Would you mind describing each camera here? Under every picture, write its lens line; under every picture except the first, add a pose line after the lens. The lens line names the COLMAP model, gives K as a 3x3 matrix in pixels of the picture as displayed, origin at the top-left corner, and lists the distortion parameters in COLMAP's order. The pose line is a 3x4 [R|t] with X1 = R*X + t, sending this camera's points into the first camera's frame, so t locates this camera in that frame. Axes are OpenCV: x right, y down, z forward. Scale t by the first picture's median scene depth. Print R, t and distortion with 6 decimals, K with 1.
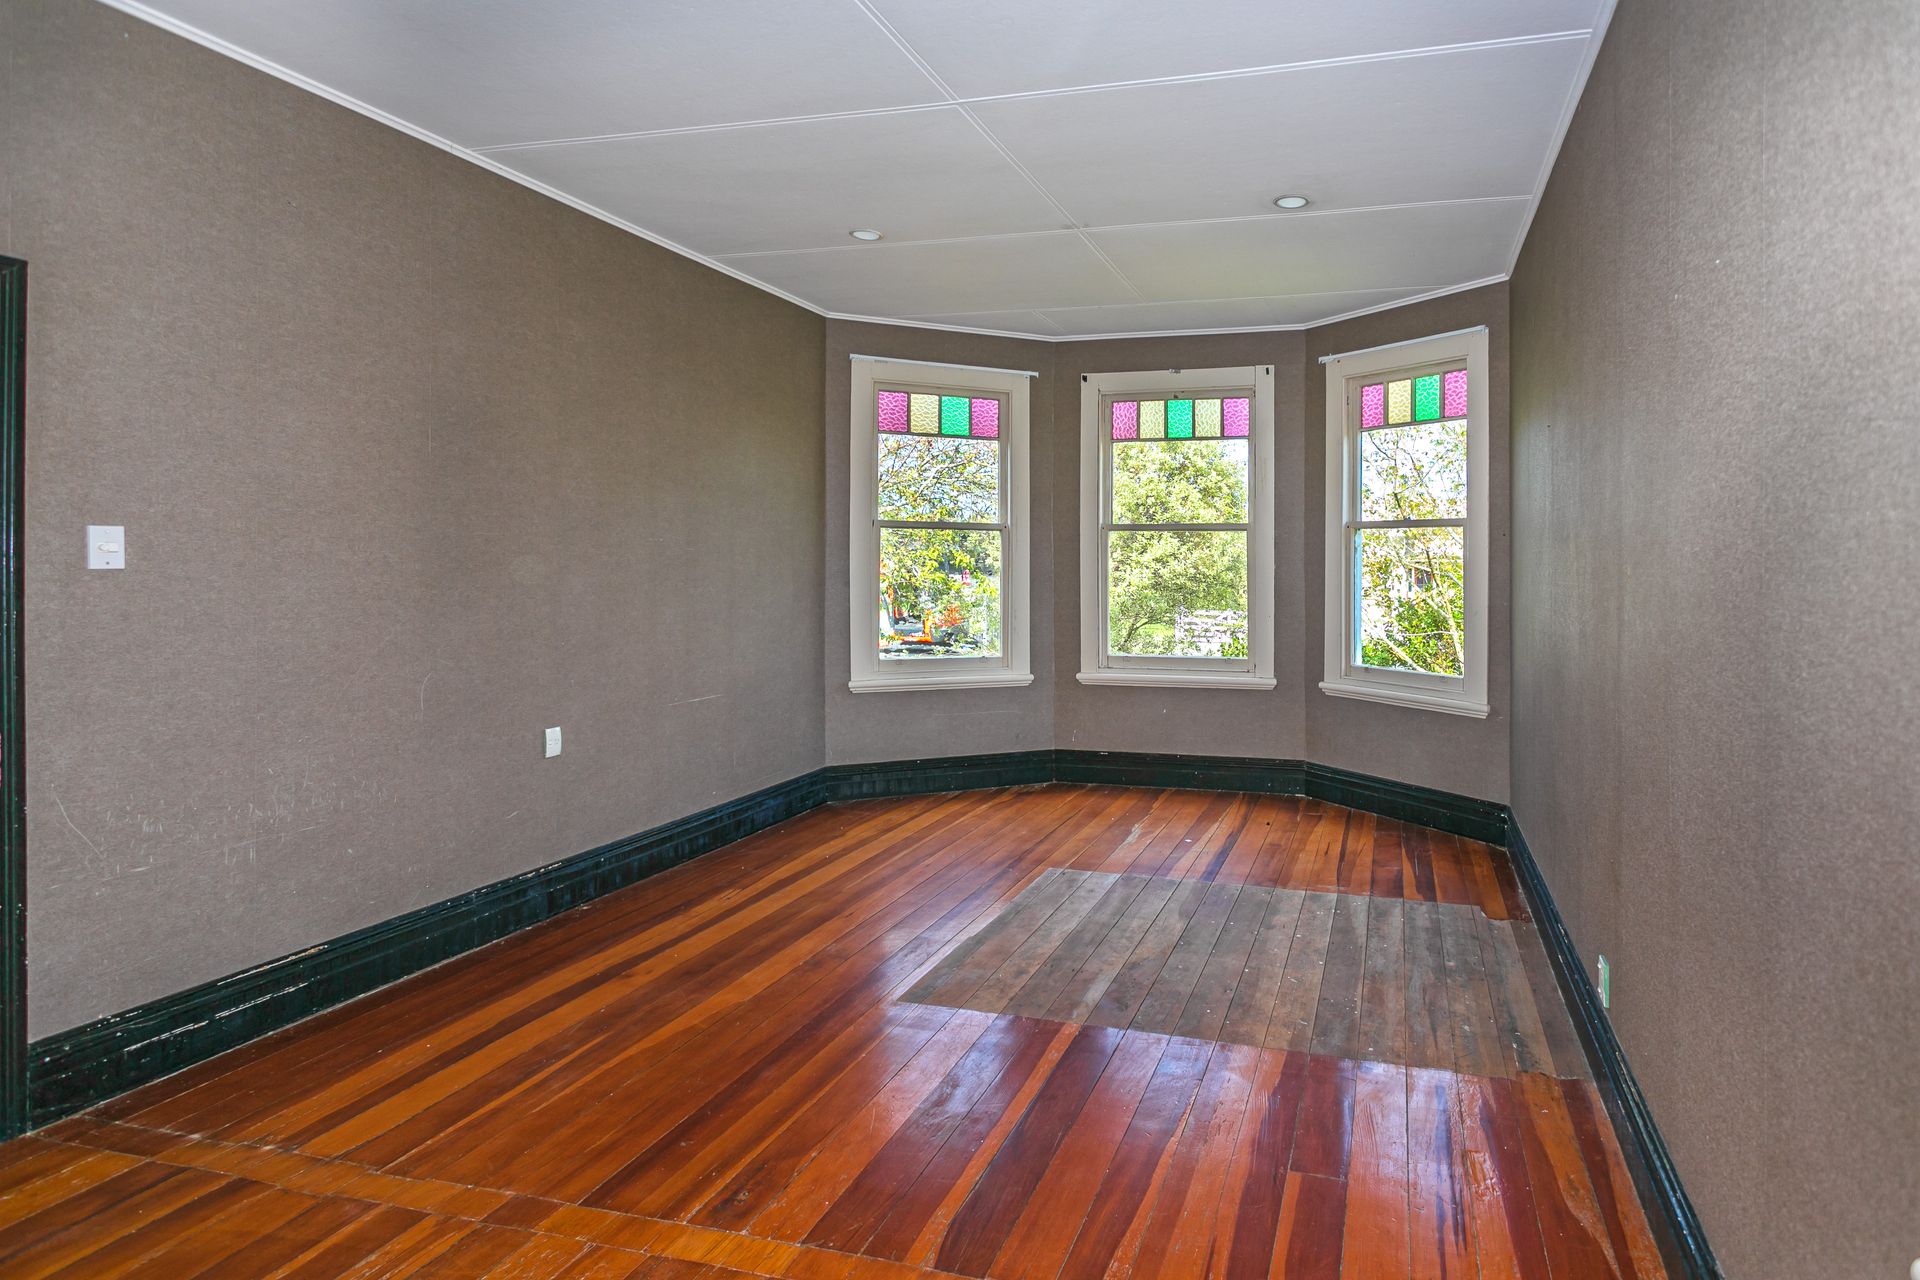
lens RADIAL K [[947.4, 0, 960.0], [0, 947.4, 640.0], [0, 0, 1]] dist [-0.001179, -0.000071]
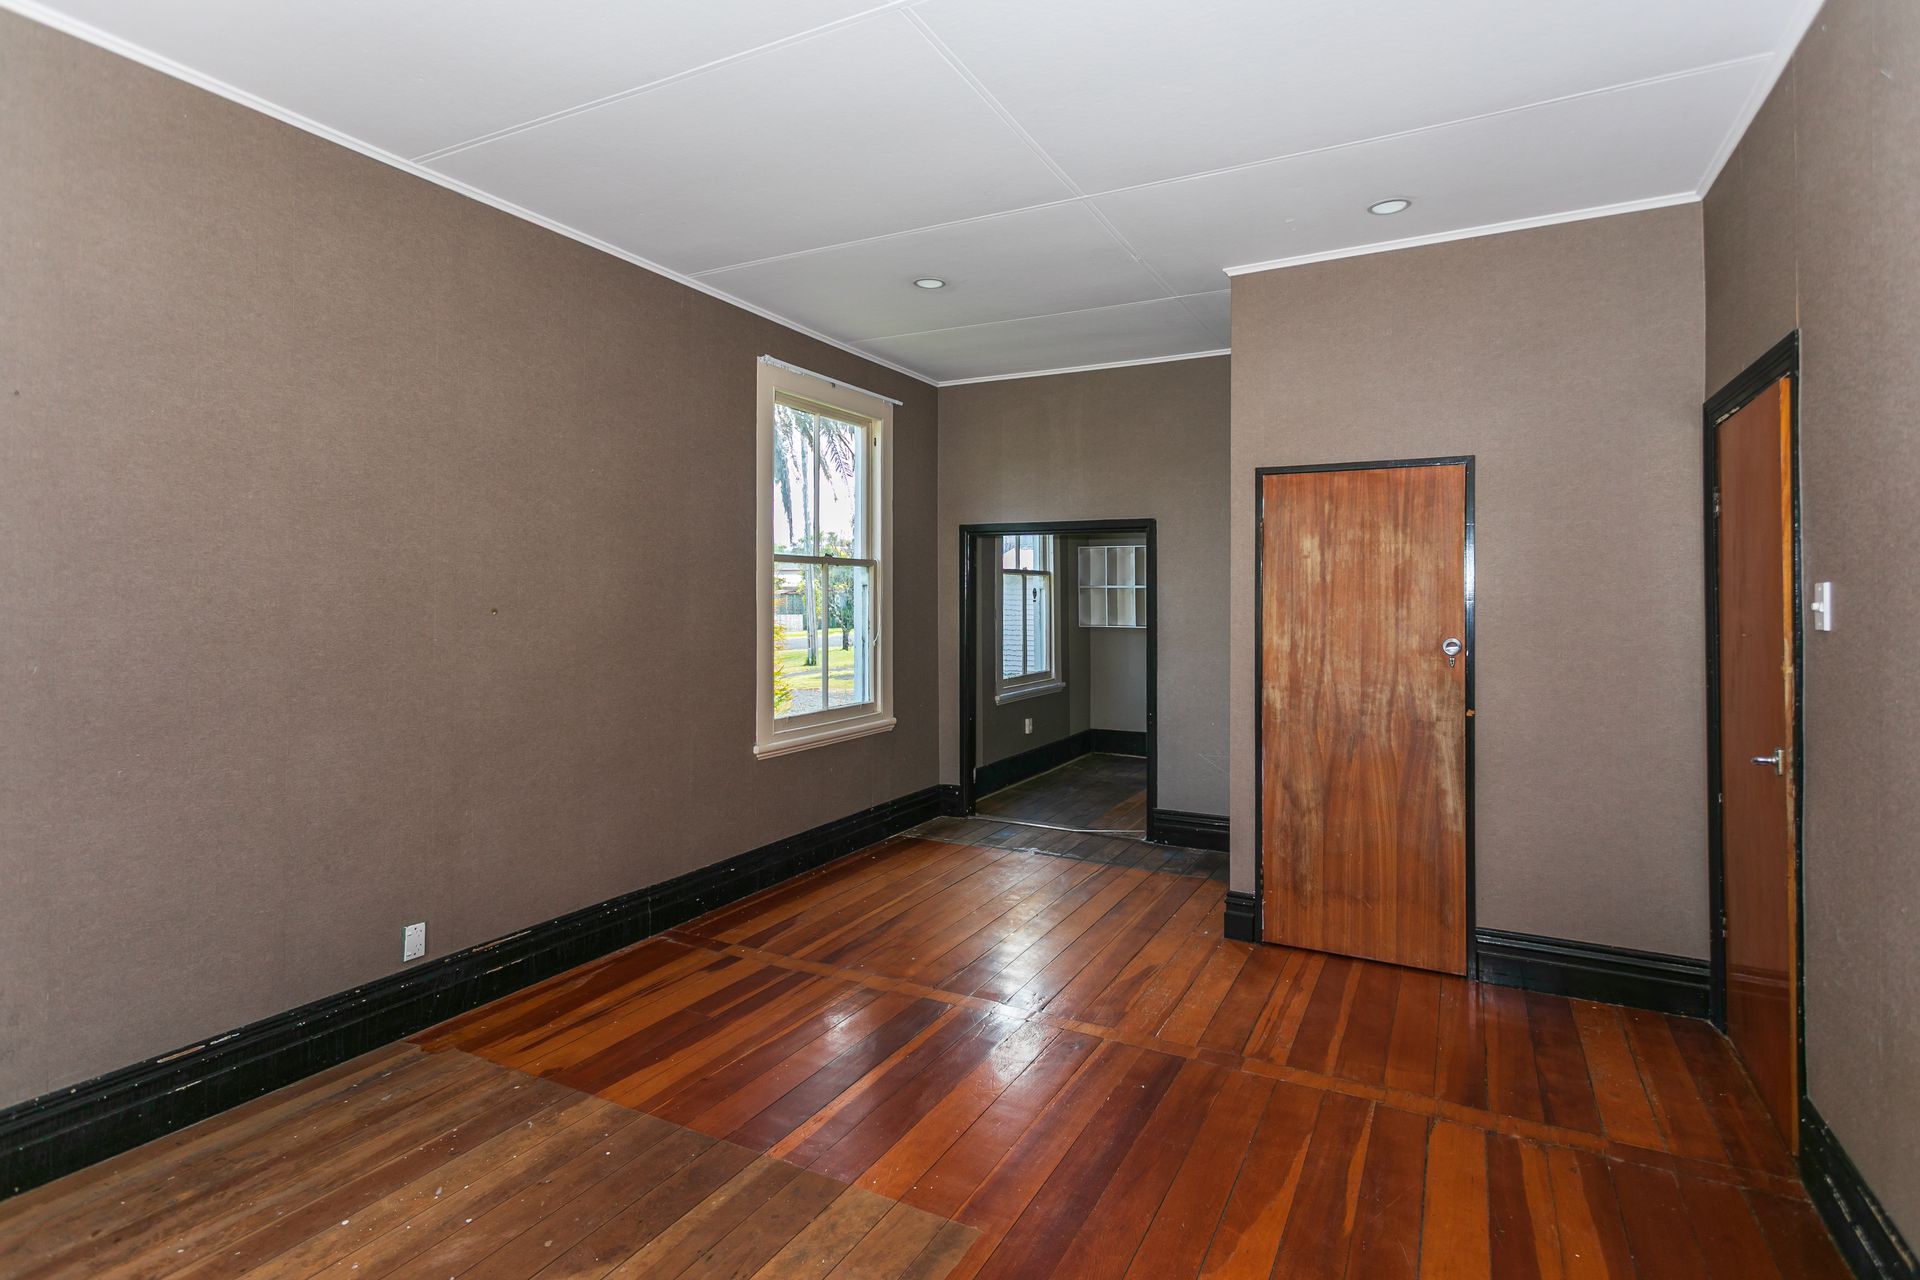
lens RADIAL K [[947.4, 0, 960.0], [0, 947.4, 640.0], [0, 0, 1]] dist [-0.001179, -0.000071]
pose [[-0.998299, -0.019912, 0.054799, -0.106703], [-0.013008, 0.992251, 0.123570, -0.208352], [-0.056835, 0.122647, -0.990822, 2.194384]]
